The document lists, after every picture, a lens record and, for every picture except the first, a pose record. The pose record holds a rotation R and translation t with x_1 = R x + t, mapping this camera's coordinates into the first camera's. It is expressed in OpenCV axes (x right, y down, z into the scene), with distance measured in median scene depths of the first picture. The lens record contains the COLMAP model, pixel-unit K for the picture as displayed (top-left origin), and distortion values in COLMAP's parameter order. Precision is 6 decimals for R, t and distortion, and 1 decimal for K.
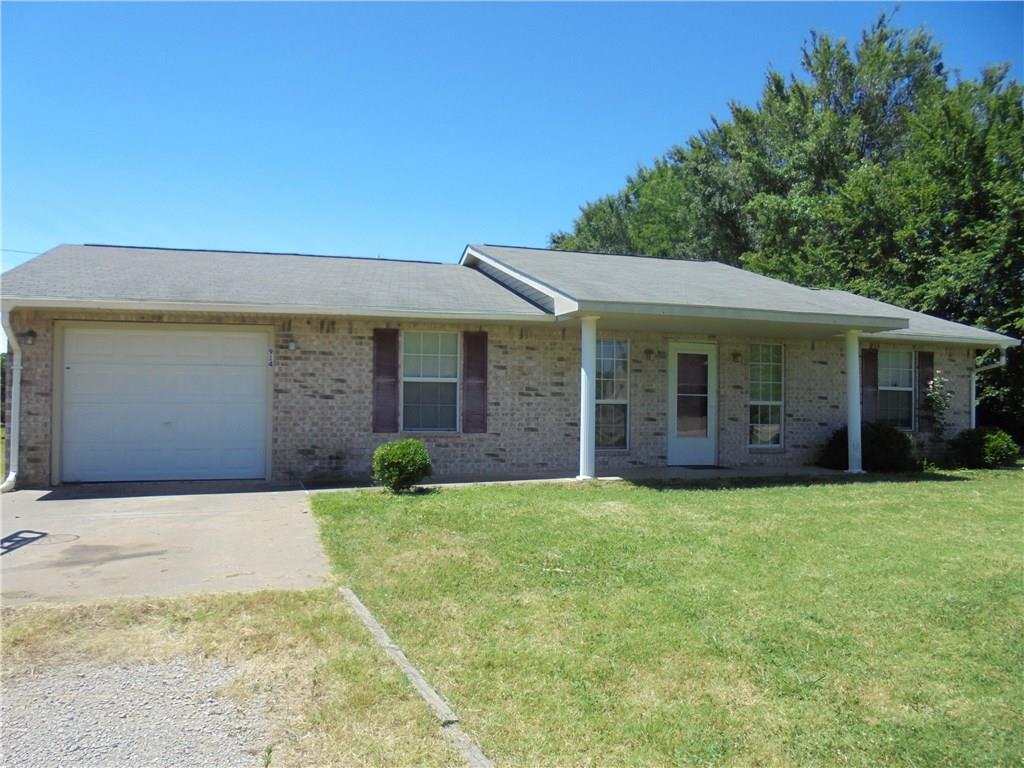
lens RADIAL K [[774.9, 0, 507.1], [0, 774.9, 396.1], [0, 0, 1]] dist [-0.139621, 0.106363]
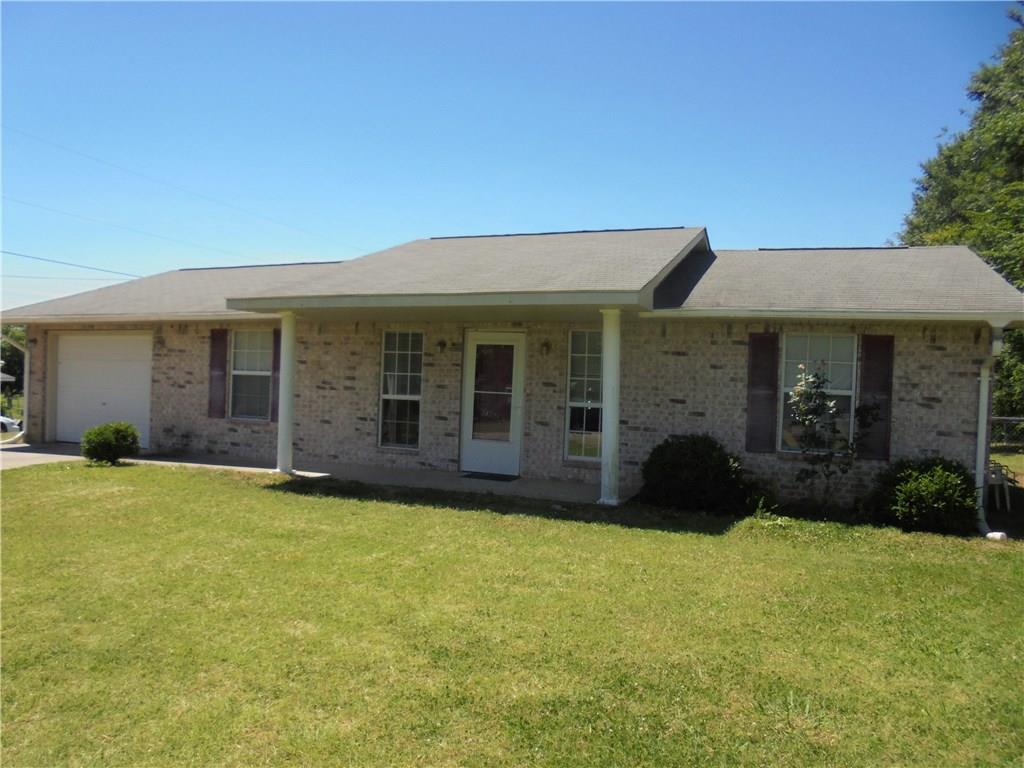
lens RADIAL K [[774.9, 0, 507.1], [0, 774.9, 396.1], [0, 0, 1]] dist [-0.139621, 0.106363]
pose [[0.776415, 0.026835, -0.629651, 0.858017], [-0.020263, 0.999639, 0.017617, -0.014048], [0.629896, -0.000920, 0.776679, 0.353922]]
